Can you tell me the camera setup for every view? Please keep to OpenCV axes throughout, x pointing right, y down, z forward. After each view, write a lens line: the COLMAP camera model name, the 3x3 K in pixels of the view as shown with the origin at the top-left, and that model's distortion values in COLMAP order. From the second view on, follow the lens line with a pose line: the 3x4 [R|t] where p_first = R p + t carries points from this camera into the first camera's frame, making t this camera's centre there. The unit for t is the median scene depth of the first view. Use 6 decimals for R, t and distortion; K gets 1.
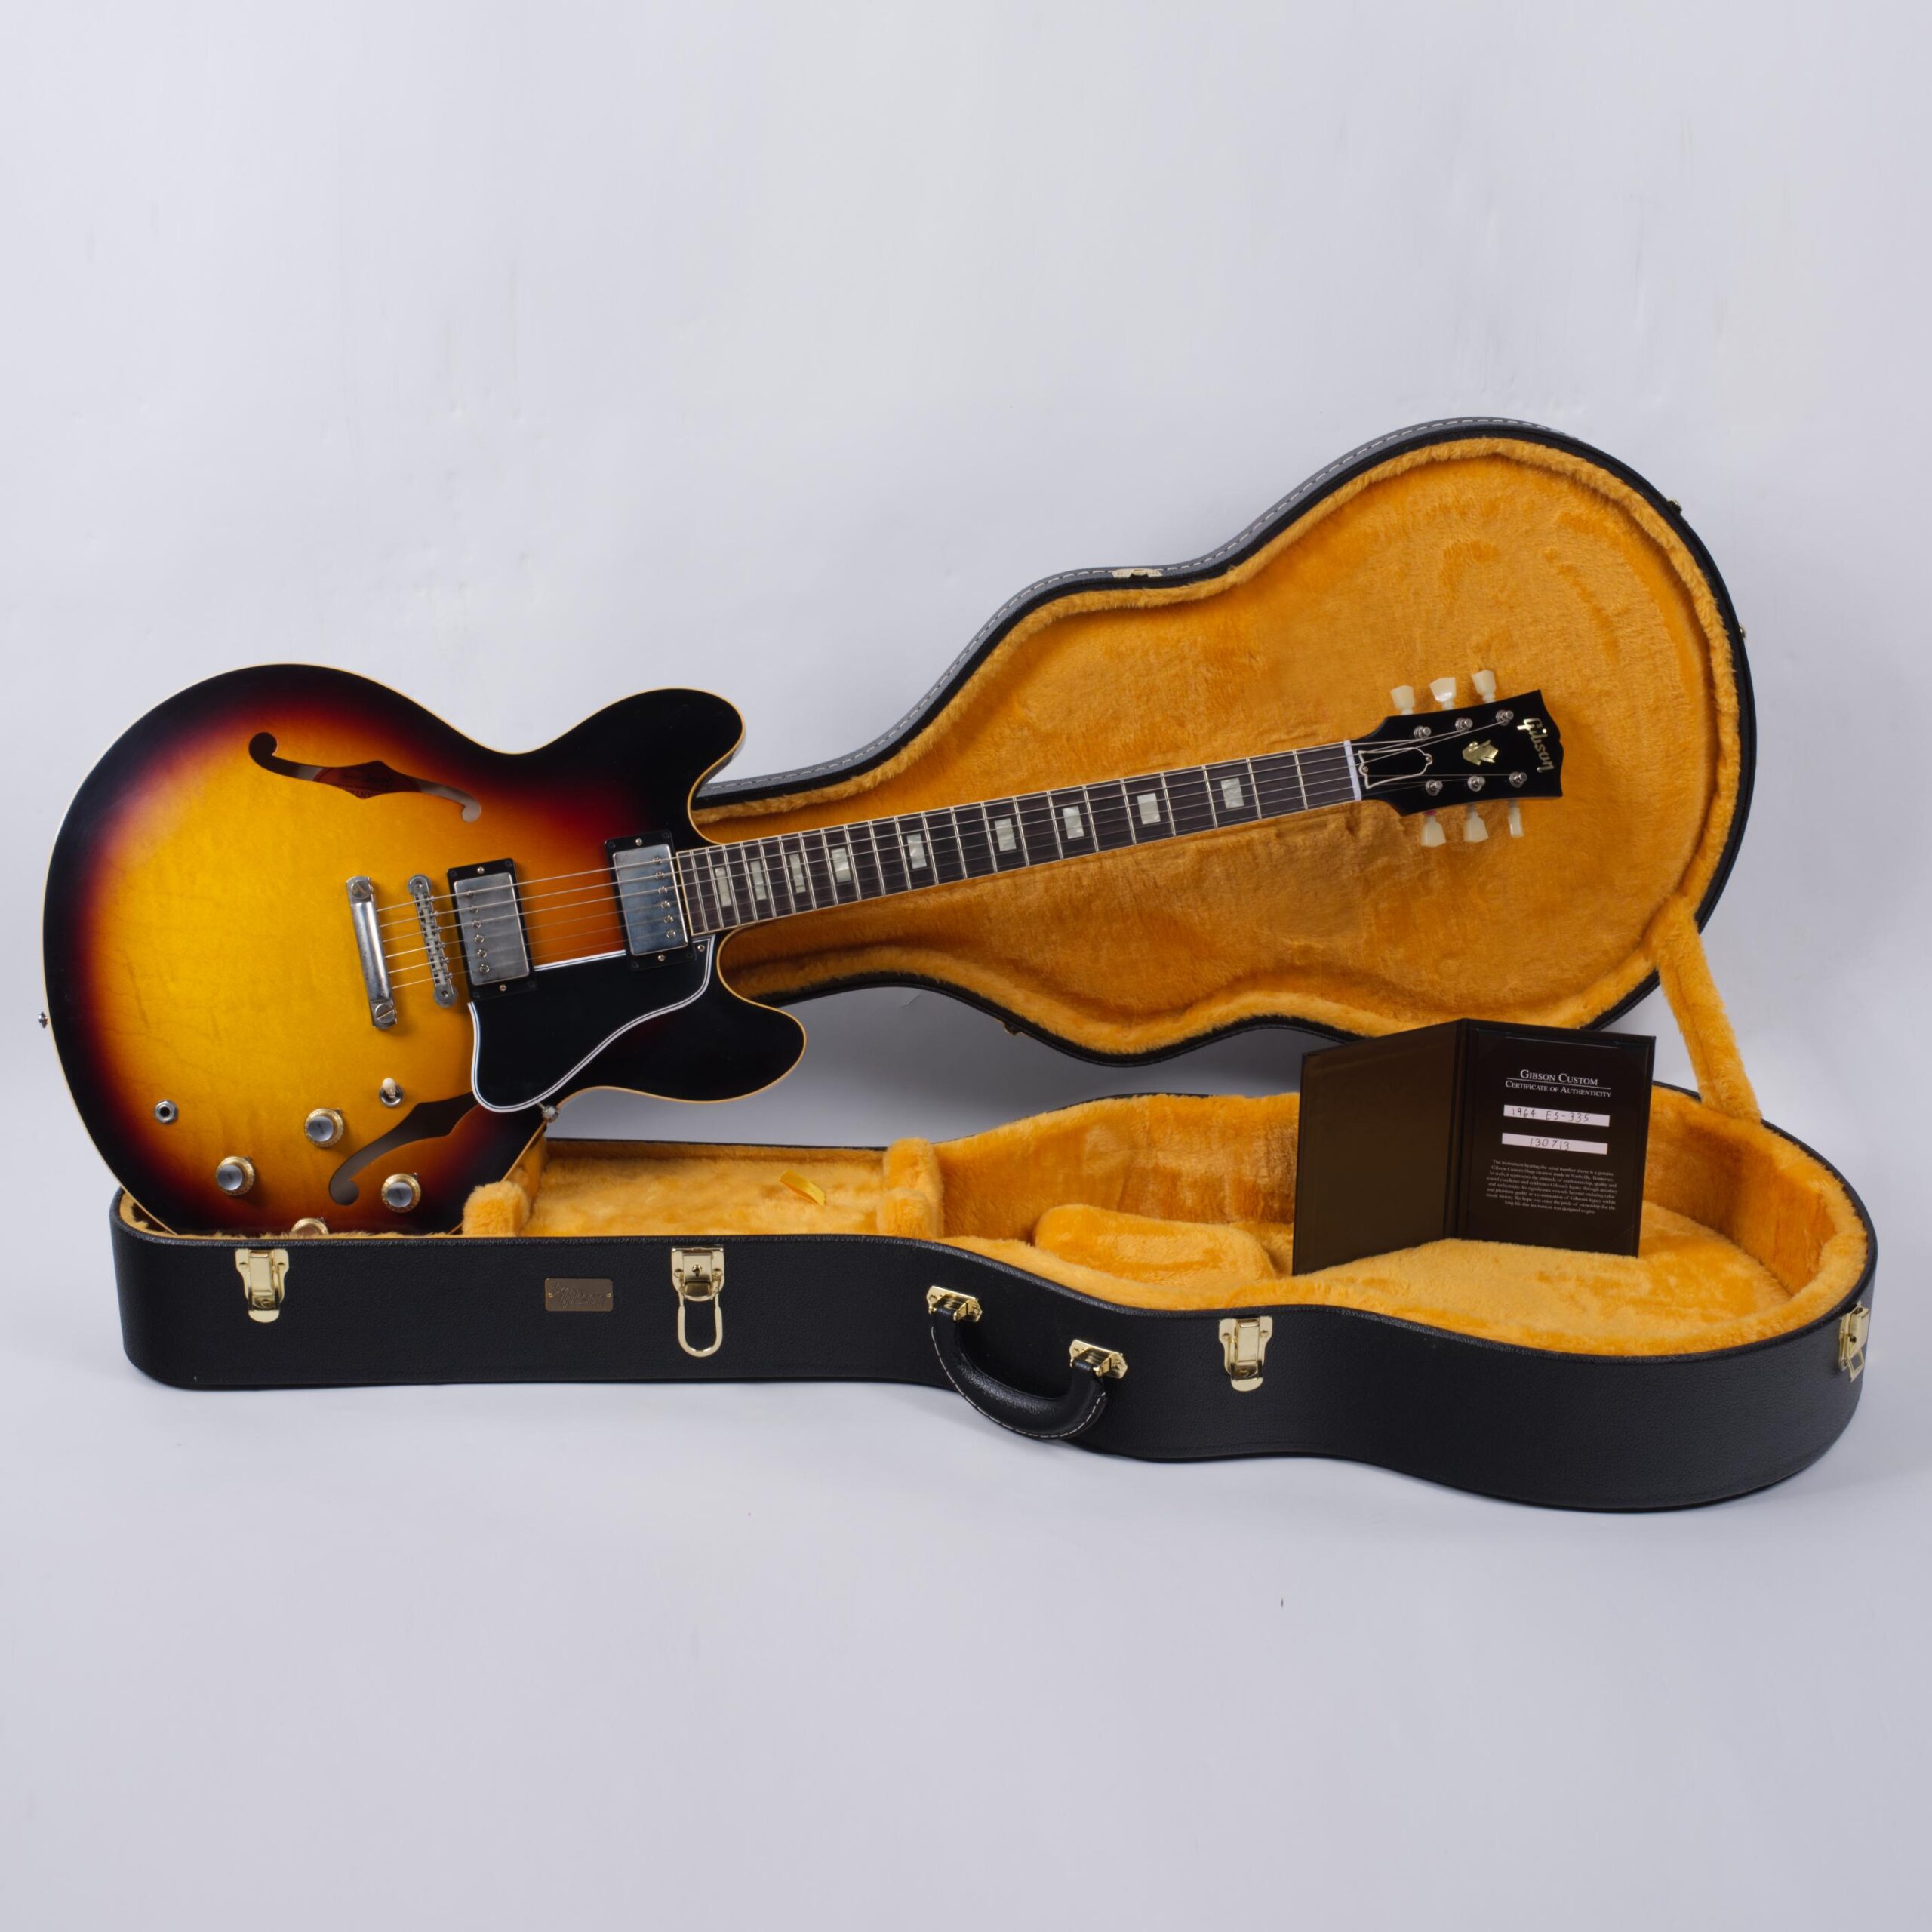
lens RADIAL K [[4178.0, 0, 966.0], [0, 4178.0, 966.0], [0, 0, 1]] dist [0.200876, -4.344402]
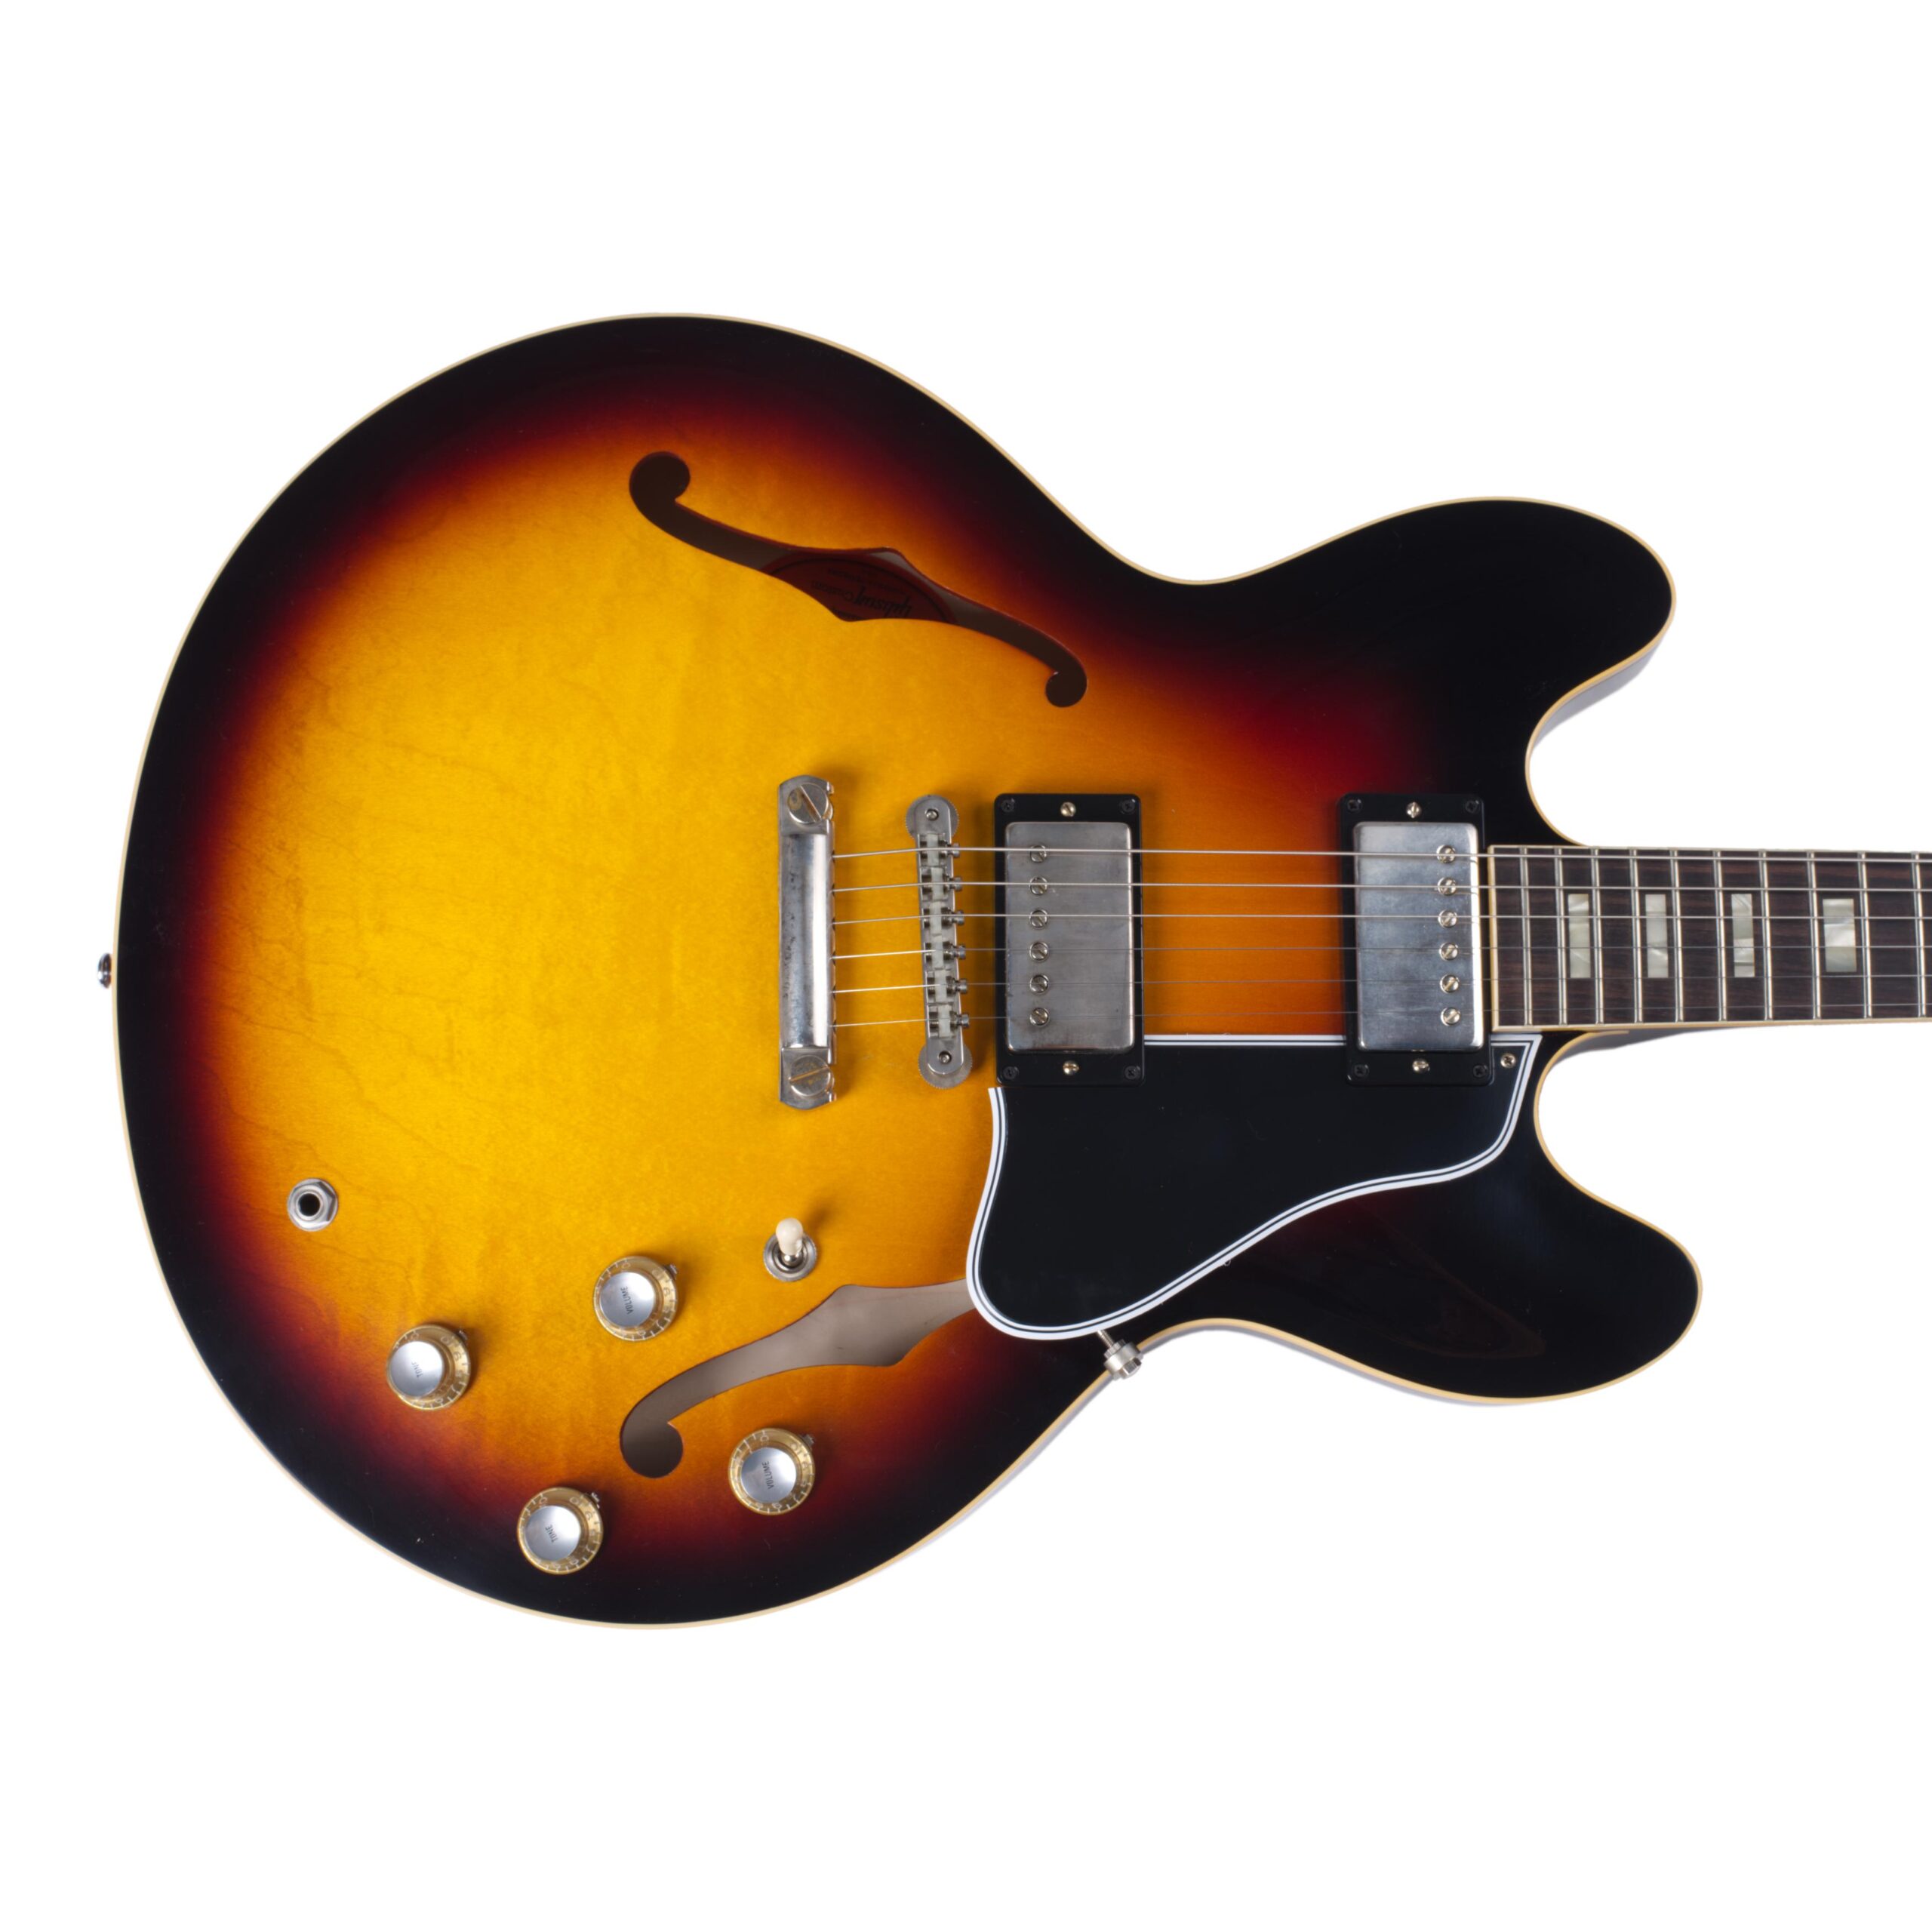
lens RADIAL K [[4178.0, 0, 966.0], [0, 4178.0, 966.0], [0, 0, 1]] dist [0.200876, -4.344402]
pose [[0.976592, 0.165948, -0.136857, -0.060634], [-0.175543, 0.982566, -0.061231, 0.024151], [0.124310, 0.083822, 0.988697, 0.541366]]
